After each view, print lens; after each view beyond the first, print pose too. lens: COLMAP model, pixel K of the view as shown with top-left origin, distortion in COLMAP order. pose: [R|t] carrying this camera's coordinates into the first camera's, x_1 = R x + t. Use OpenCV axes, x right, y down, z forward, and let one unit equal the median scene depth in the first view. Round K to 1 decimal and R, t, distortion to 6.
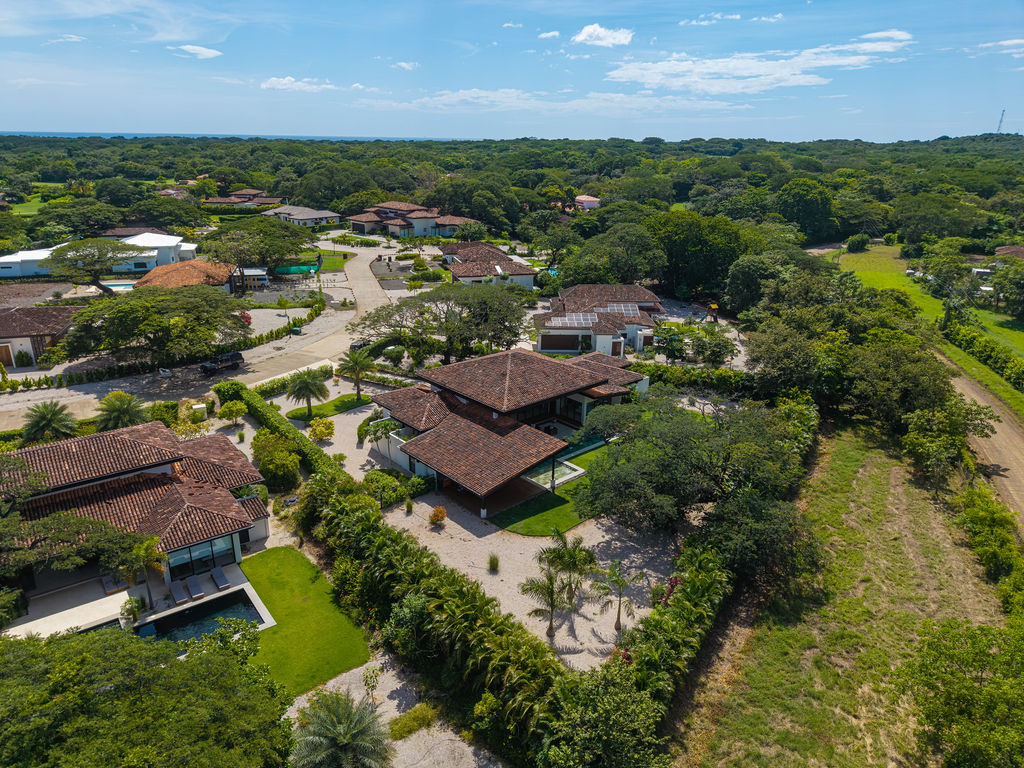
lens RADIAL K [[677.9, 0, 512.0], [0, 677.9, 384.0], [0, 0, 1]] dist [-0.002610, -0.004846]
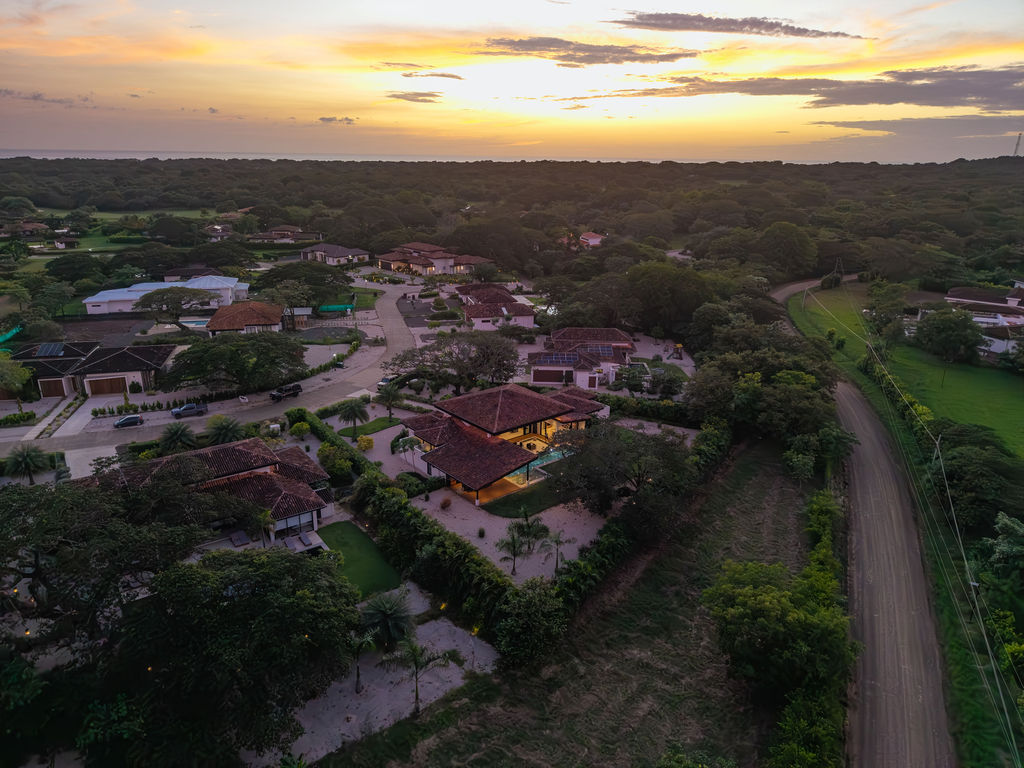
lens RADIAL K [[677.9, 0, 512.0], [0, 677.9, 384.0], [0, 0, 1]] dist [-0.002610, -0.004846]
pose [[0.999526, 0.009439, -0.029288, 0.045428], [-0.010098, 0.999697, -0.022432, -0.020767], [0.029067, 0.022717, 0.999319, -0.290339]]
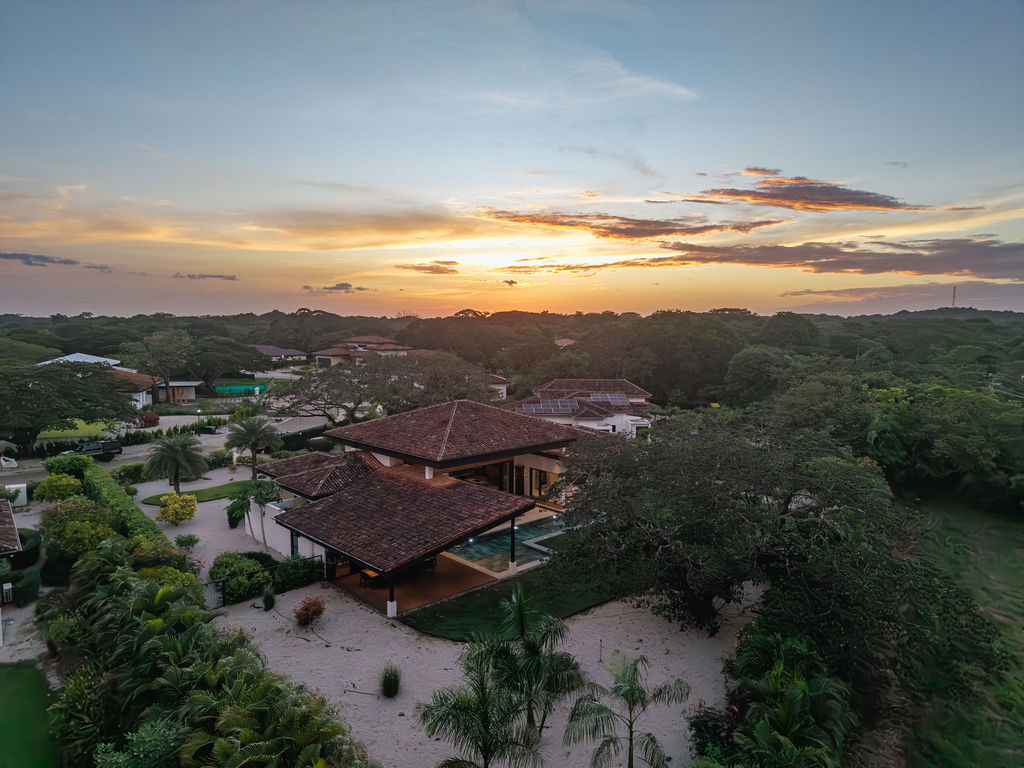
lens RADIAL K [[677.9, 0, 512.0], [0, 677.9, 384.0], [0, 0, 1]] dist [-0.002610, -0.004846]
pose [[0.999740, -0.010851, 0.020044, 0.033240], [0.015582, 0.967185, -0.253593, 0.094302], [-0.016635, 0.253840, 0.967103, 0.229762]]
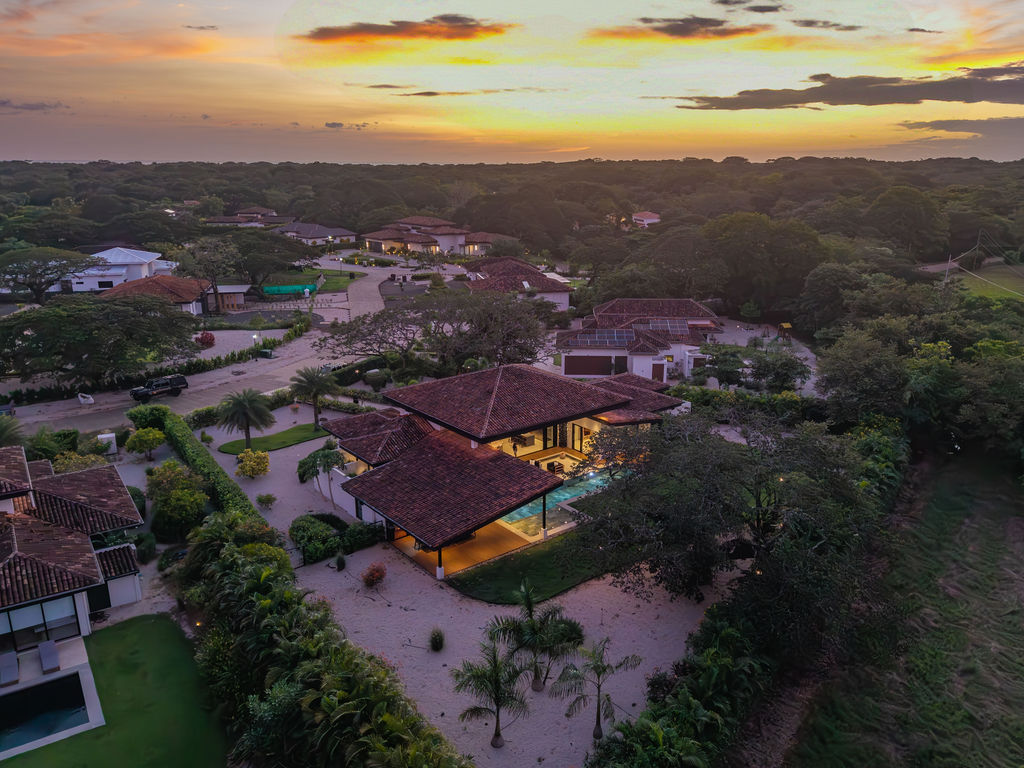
lens RADIAL K [[783.0, 0, 554.2], [0, 783.0, 386.2], [0, 0, 1]] dist [-0.002867, -0.010629]
pose [[0.999537, 0.000128, -0.030424, 0.065915], [-0.002259, 0.997543, -0.070017, 0.030230], [0.030341, 0.070053, 0.997082, 0.090888]]
